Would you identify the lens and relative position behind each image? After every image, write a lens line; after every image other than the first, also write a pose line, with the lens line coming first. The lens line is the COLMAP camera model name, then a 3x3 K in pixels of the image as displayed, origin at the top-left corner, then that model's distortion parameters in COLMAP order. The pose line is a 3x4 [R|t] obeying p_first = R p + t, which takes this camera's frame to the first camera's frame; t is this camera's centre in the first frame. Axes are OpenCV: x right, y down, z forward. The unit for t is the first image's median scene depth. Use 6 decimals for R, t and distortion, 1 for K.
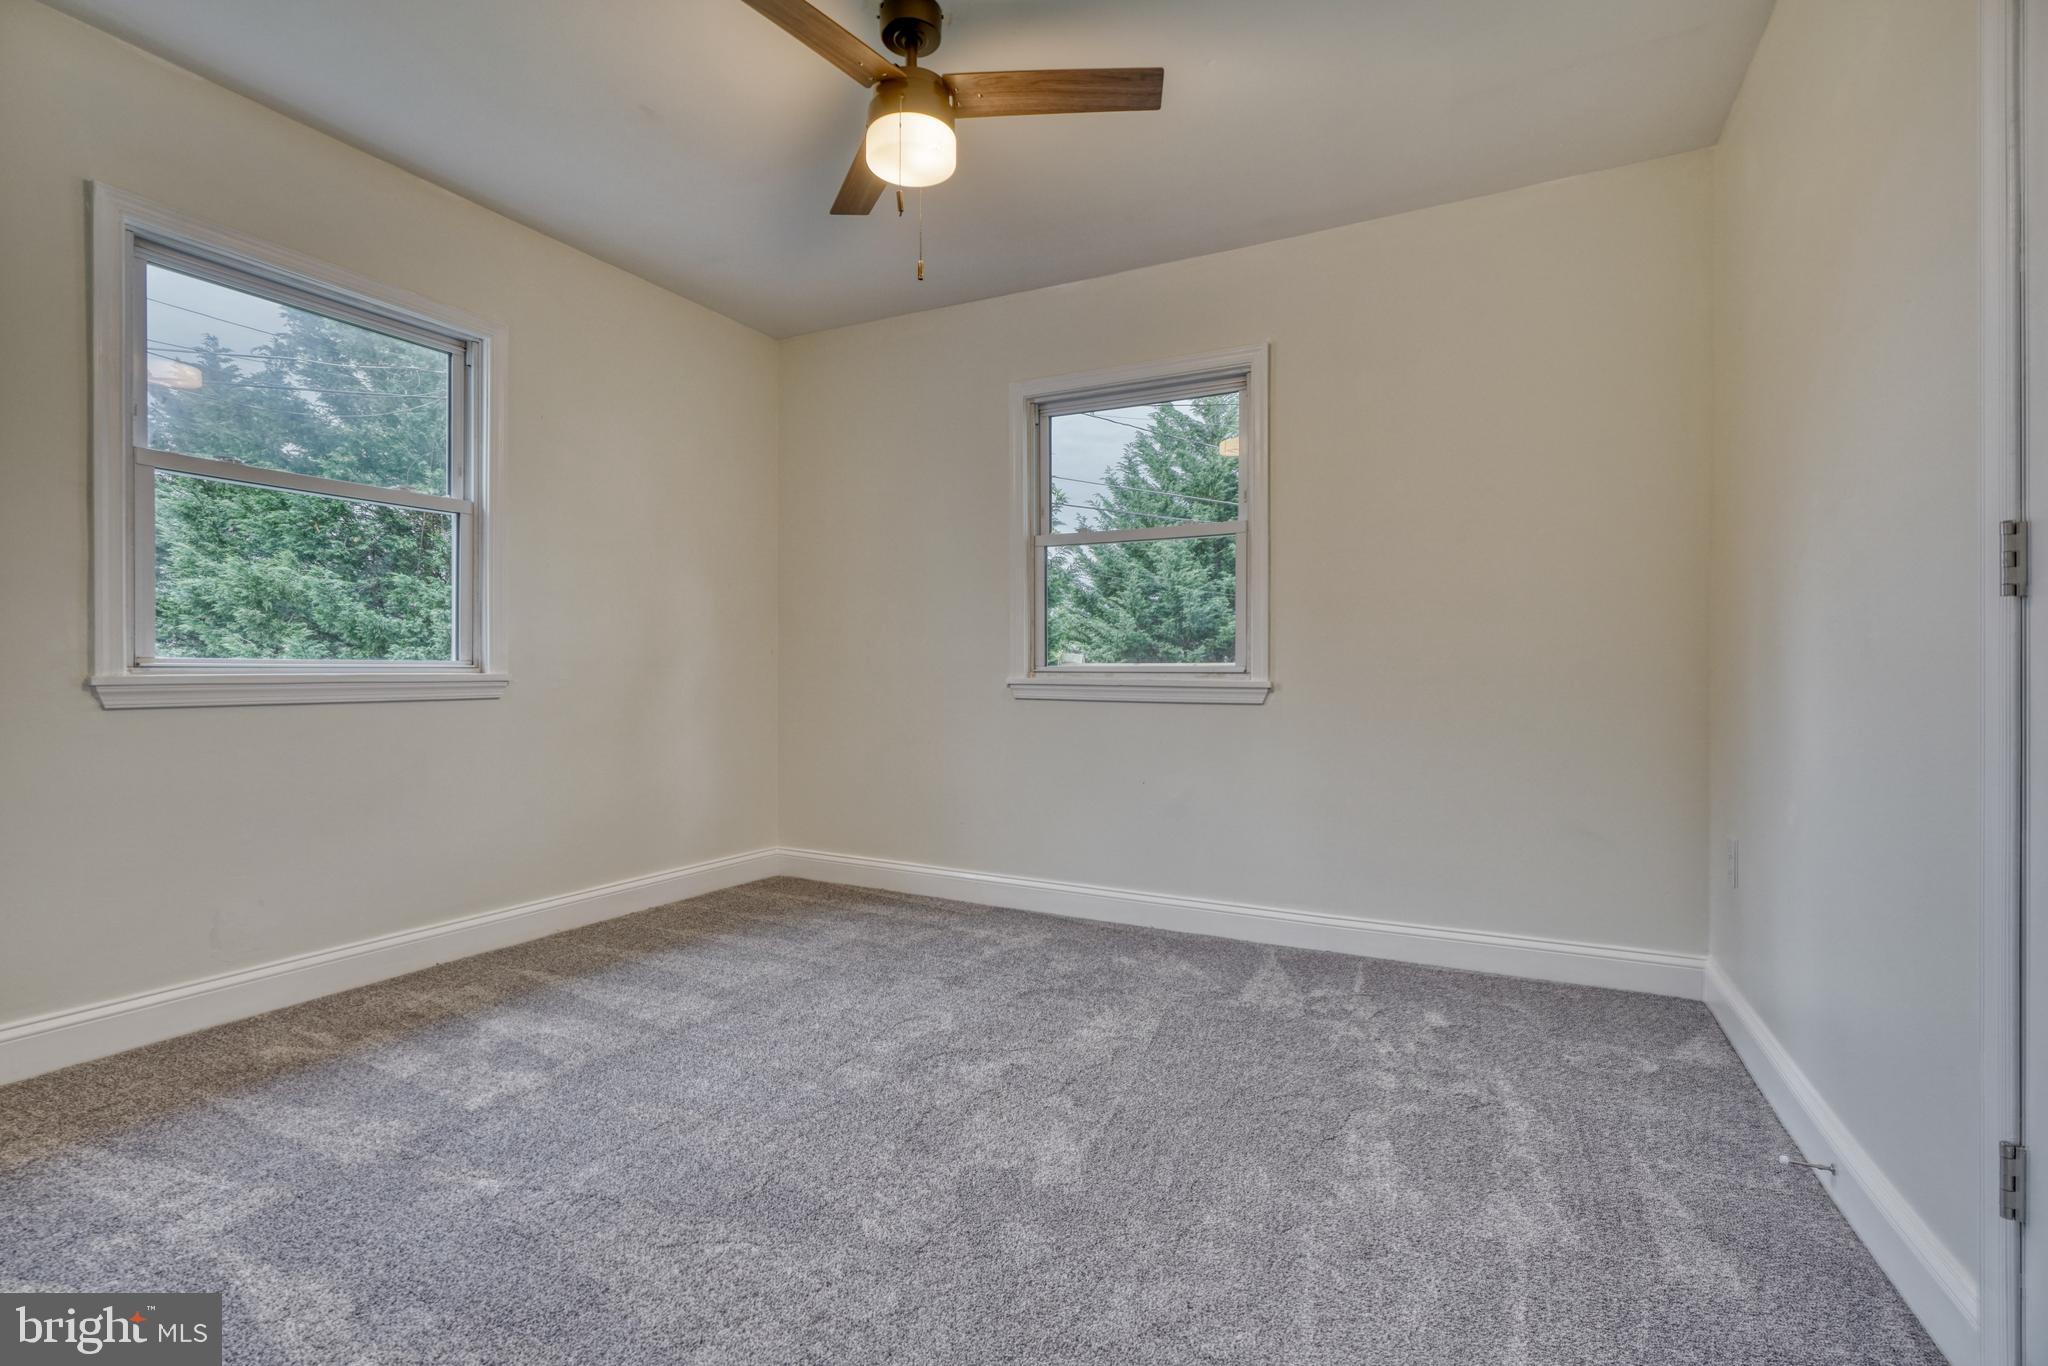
lens RADIAL K [[951.7, 0, 1015.8], [0, 951.7, 684.9], [0, 0, 1]] dist [-0.009723, 0.007008]
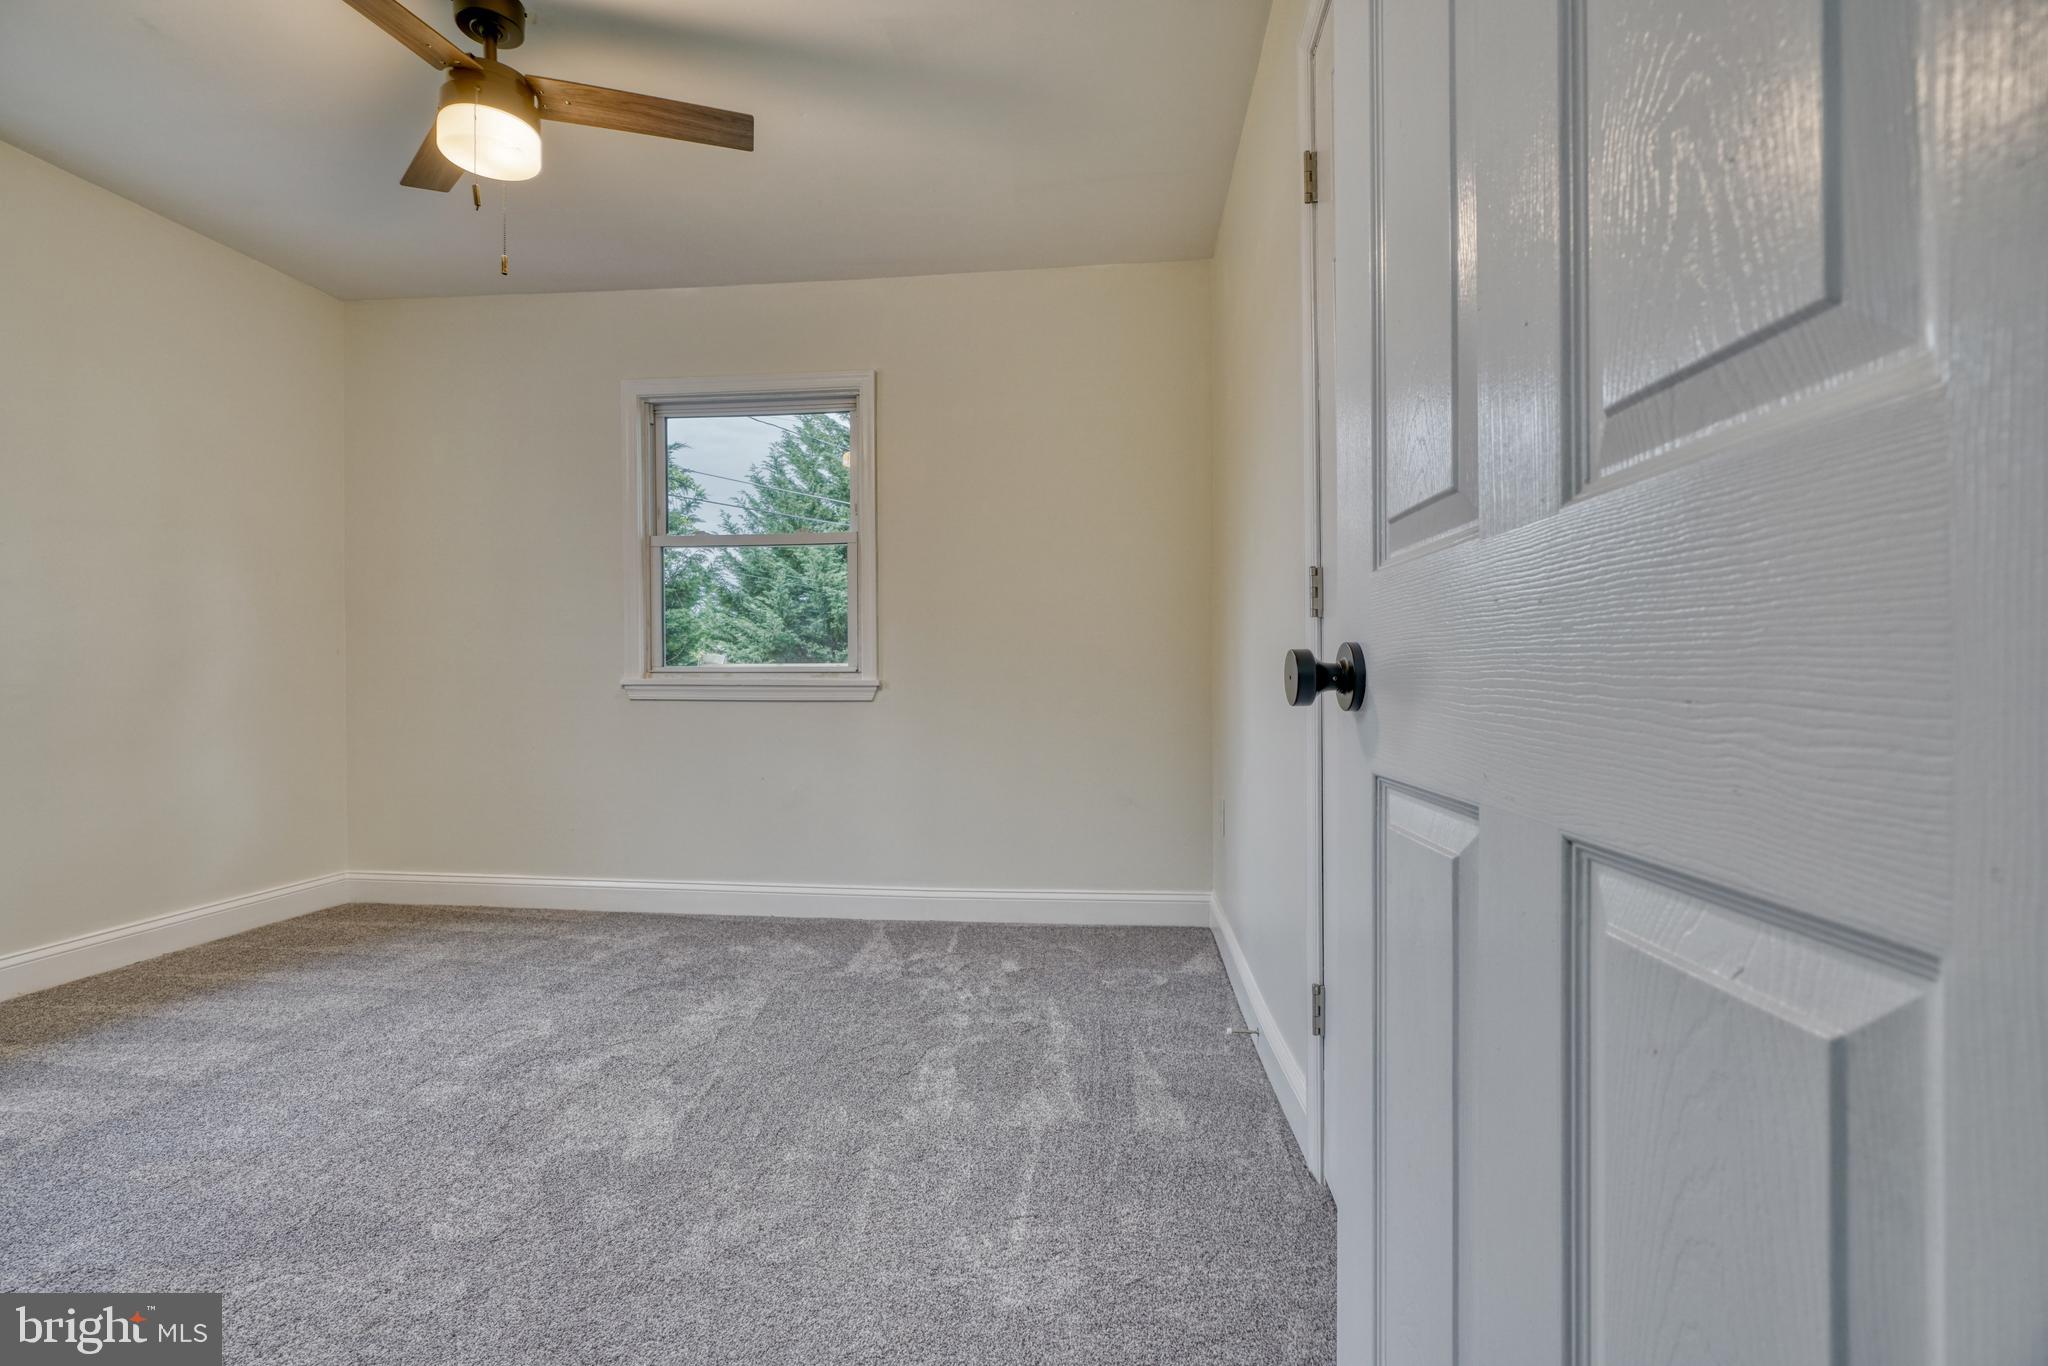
lens RADIAL K [[931.9, 0, 1024.5], [0, 931.9, 680.5], [0, 0, 1]] dist [-0.010440, 0.005624]
pose [[0.929272, -0.008703, 0.369294, 0.041935], [0.010314, 0.999944, -0.002387, 0.002226], [-0.369253, 0.006027, 0.929309, -0.091237]]
